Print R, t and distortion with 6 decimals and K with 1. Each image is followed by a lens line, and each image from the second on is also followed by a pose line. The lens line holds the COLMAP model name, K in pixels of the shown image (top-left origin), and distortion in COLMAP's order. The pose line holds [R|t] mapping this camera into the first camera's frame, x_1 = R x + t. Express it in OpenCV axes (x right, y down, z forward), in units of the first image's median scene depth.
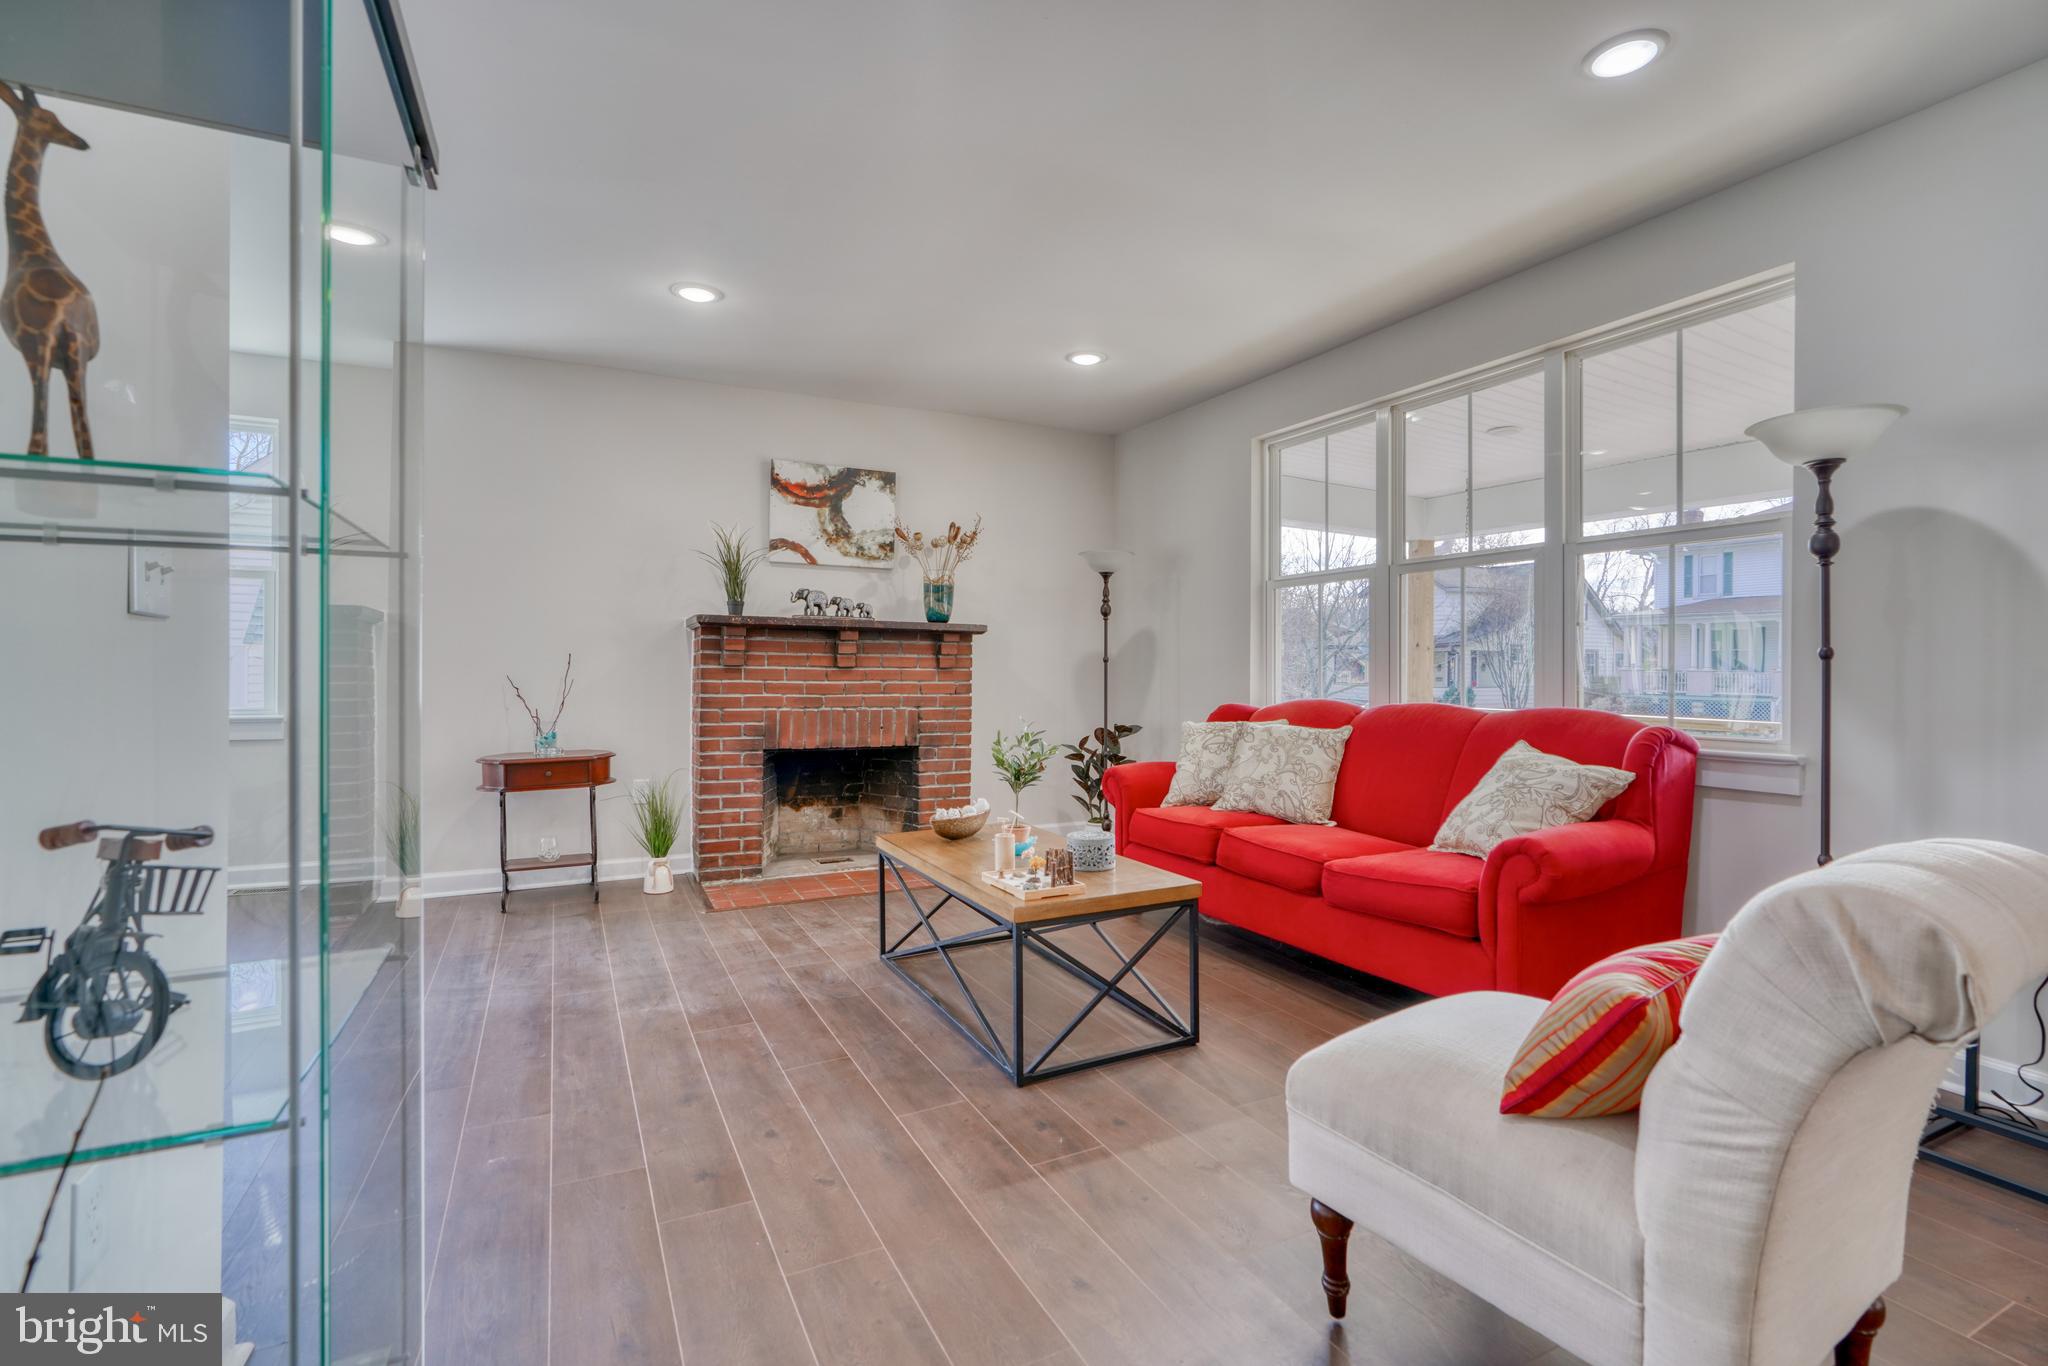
lens RADIAL K [[928.3, 0, 1024.9], [0, 928.3, 667.1], [0, 0, 1]] dist [-0.011214, 0.005580]
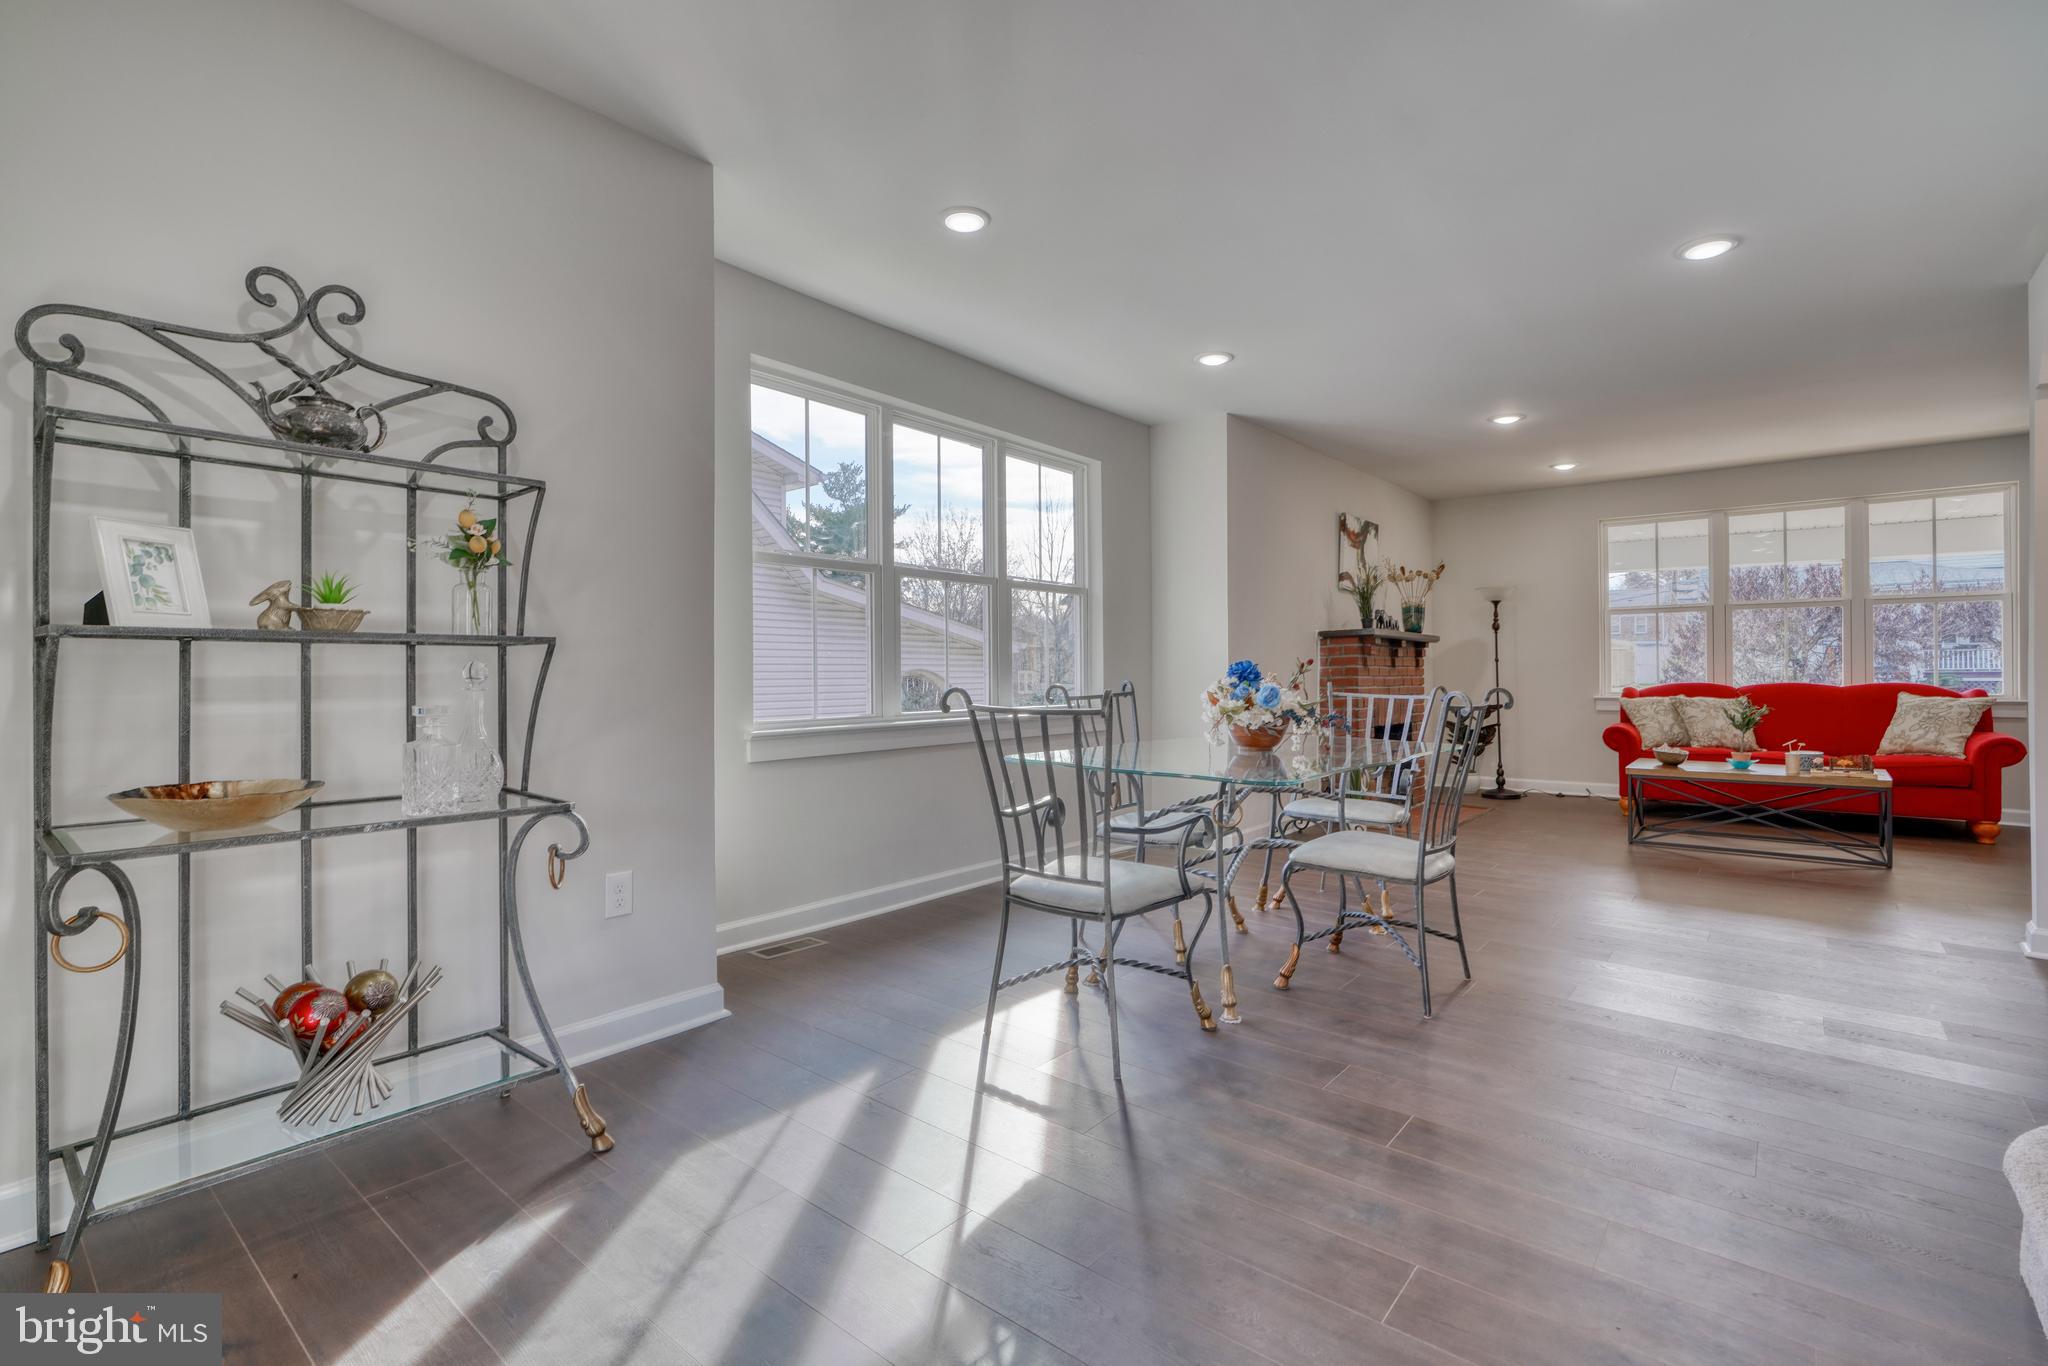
lens RADIAL K [[928.3, 0, 1017.8], [0, 928.3, 675.7], [0, 0, 1]] dist [-0.011214, 0.005580]
pose [[0.923363, -0.012495, 0.383726, -1.214562], [0.009928, 0.999913, 0.008670, -0.003543], [-0.383801, -0.004196, 0.923406, -0.061602]]
